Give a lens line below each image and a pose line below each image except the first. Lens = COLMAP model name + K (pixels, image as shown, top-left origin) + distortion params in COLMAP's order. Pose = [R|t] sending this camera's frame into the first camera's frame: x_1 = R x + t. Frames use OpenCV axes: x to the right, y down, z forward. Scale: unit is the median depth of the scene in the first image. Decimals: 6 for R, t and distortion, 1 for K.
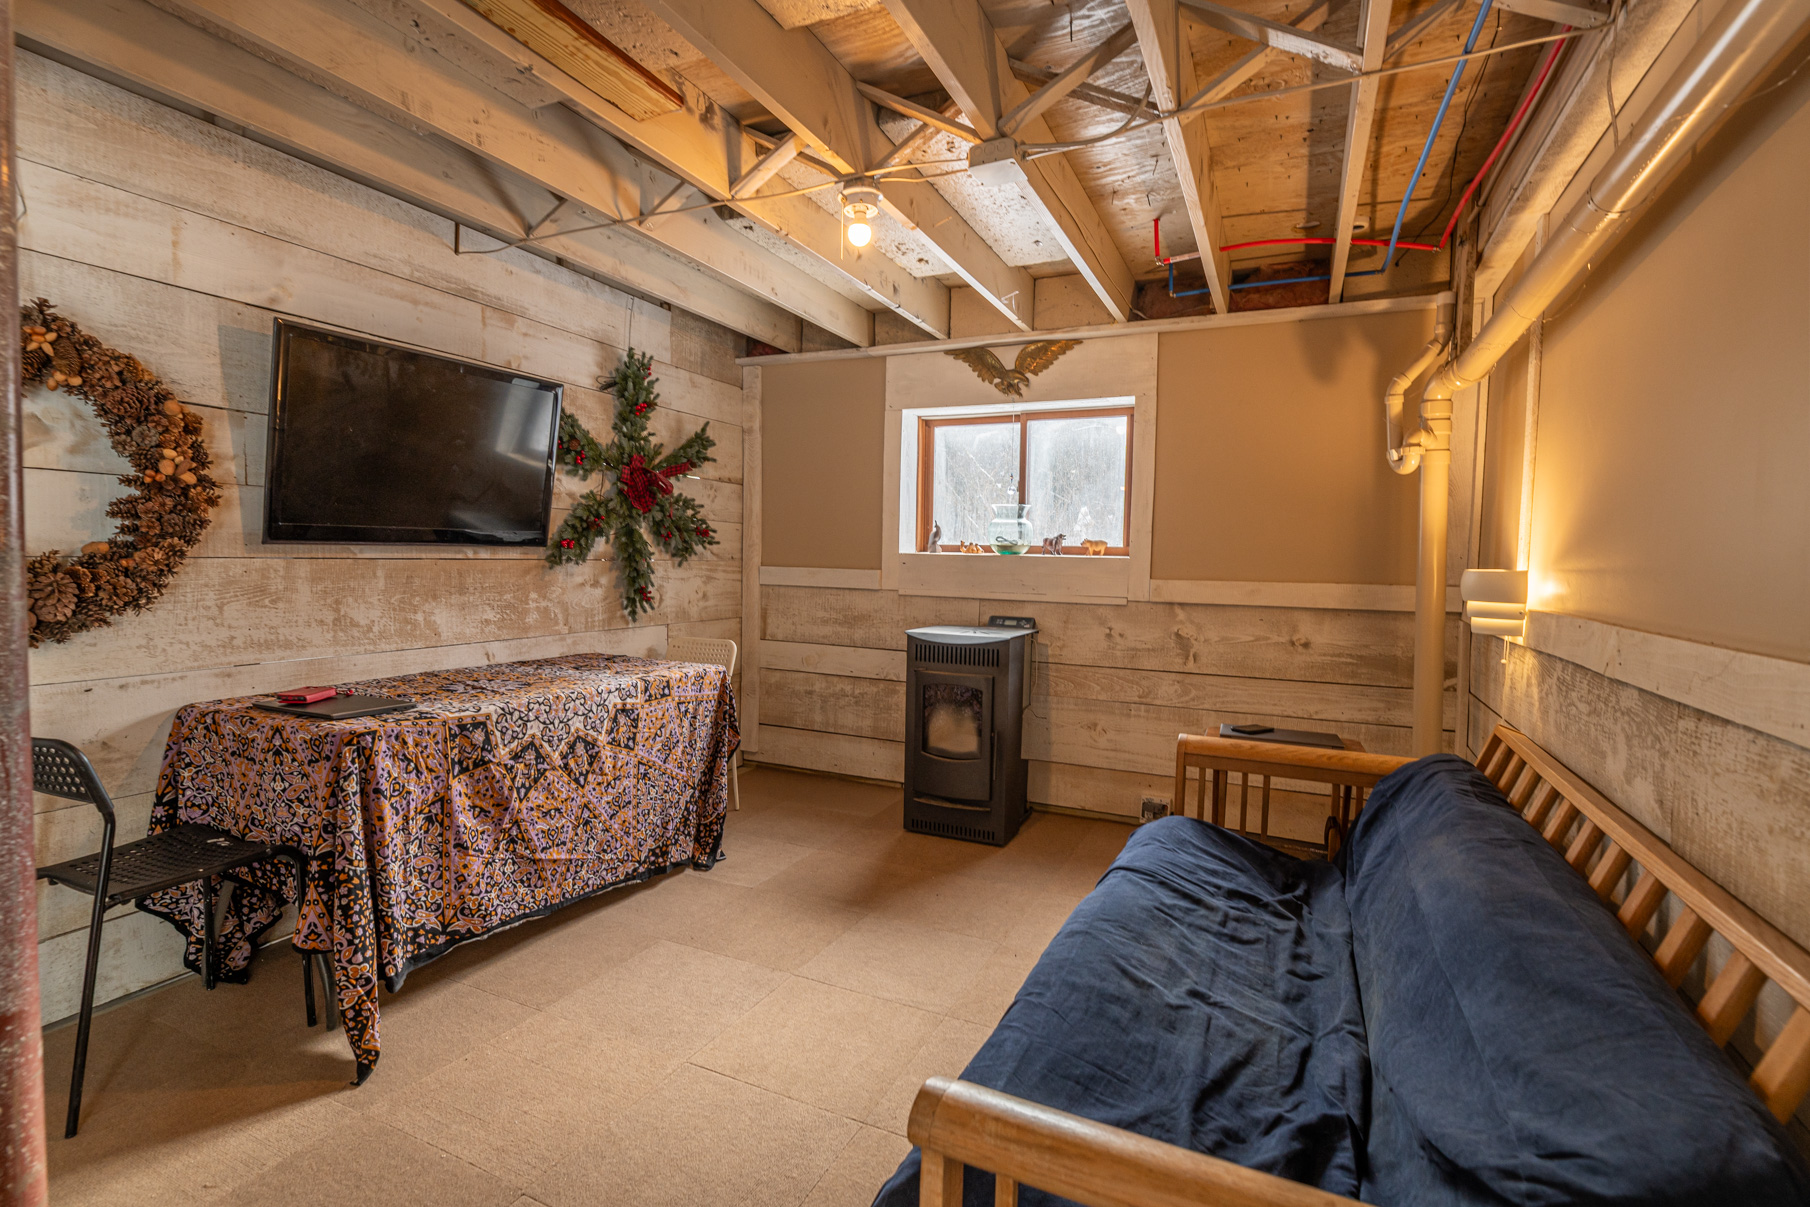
lens RADIAL K [[860.6, 0, 908.9], [0, 860.6, 609.6], [0, 0, 1]] dist [0.003457, 0.000229]
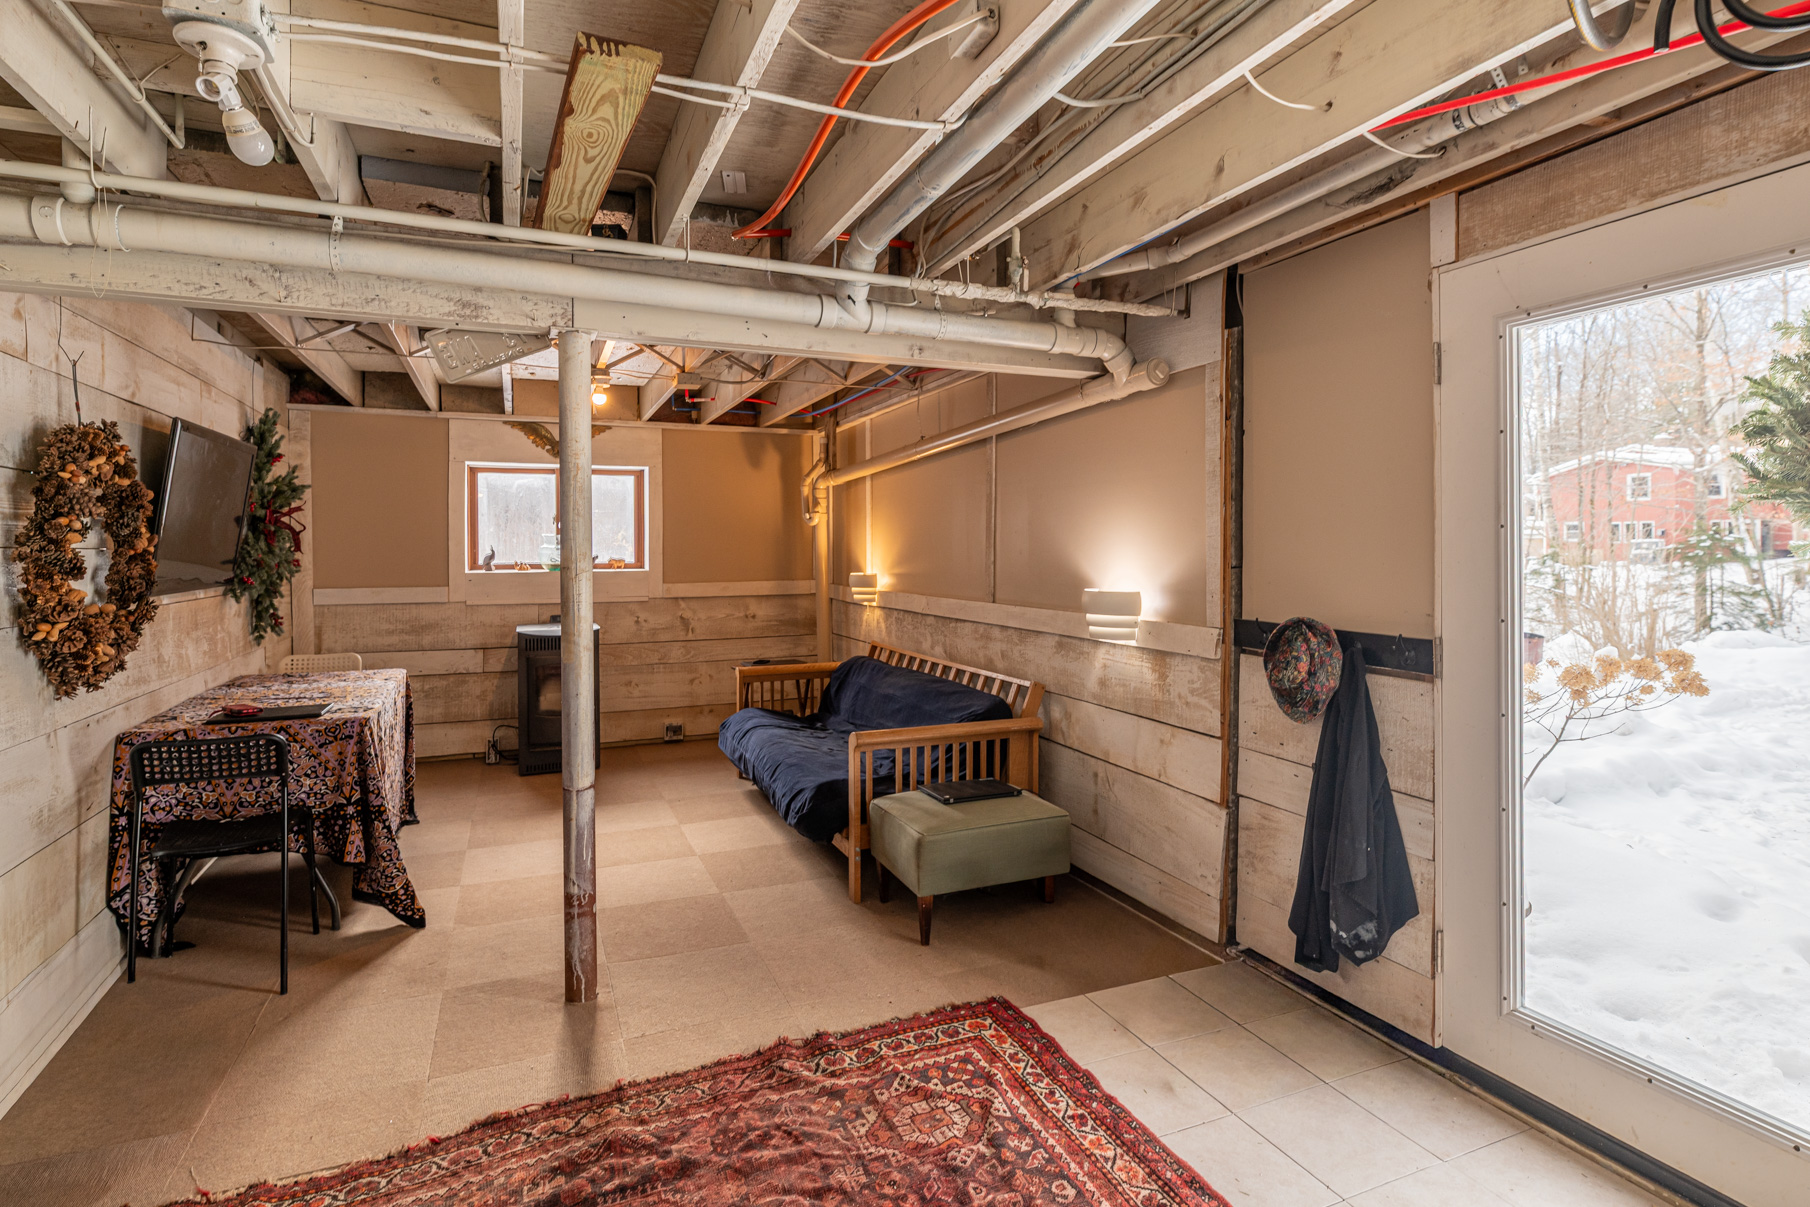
lens RADIAL K [[860.6, 0, 910.7], [0, 860.6, 613.9], [0, 0, 1]] dist [0.003457, 0.000229]
pose [[0.665280, -0.079165, 0.742385, -0.583858], [0.064542, 0.996738, 0.048450, -0.026599], [-0.743799, 0.015682, 0.668219, -0.378924]]
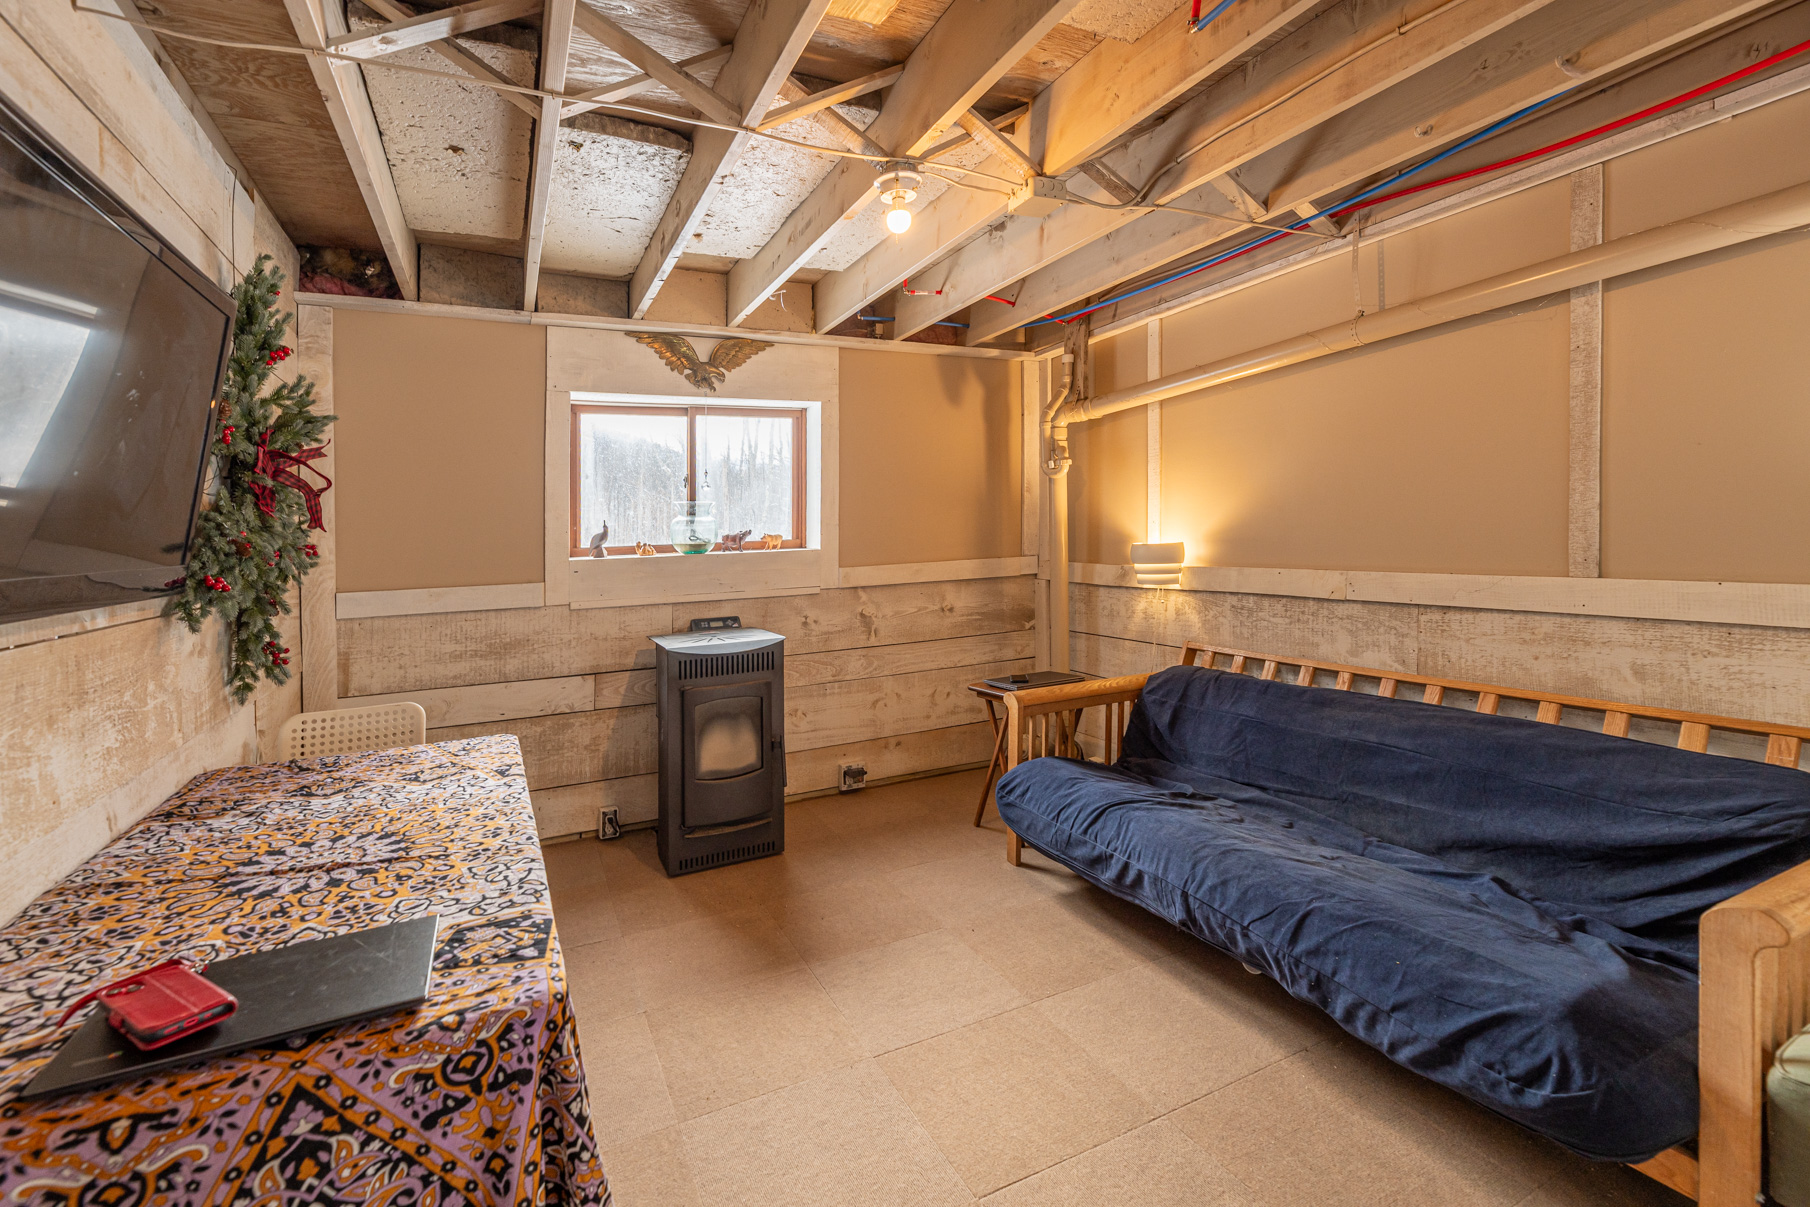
lens RADIAL K [[791.5, 0, 906.7], [0, 791.5, 554.7], [0, 0, 1]] dist [-0.002617, 0.000185]
pose [[0.631735, -0.064468, 0.772499, -0.445200], [0.096734, 0.995302, 0.003955, -0.047027], [-0.769125, 0.072229, 0.635004, 0.285745]]
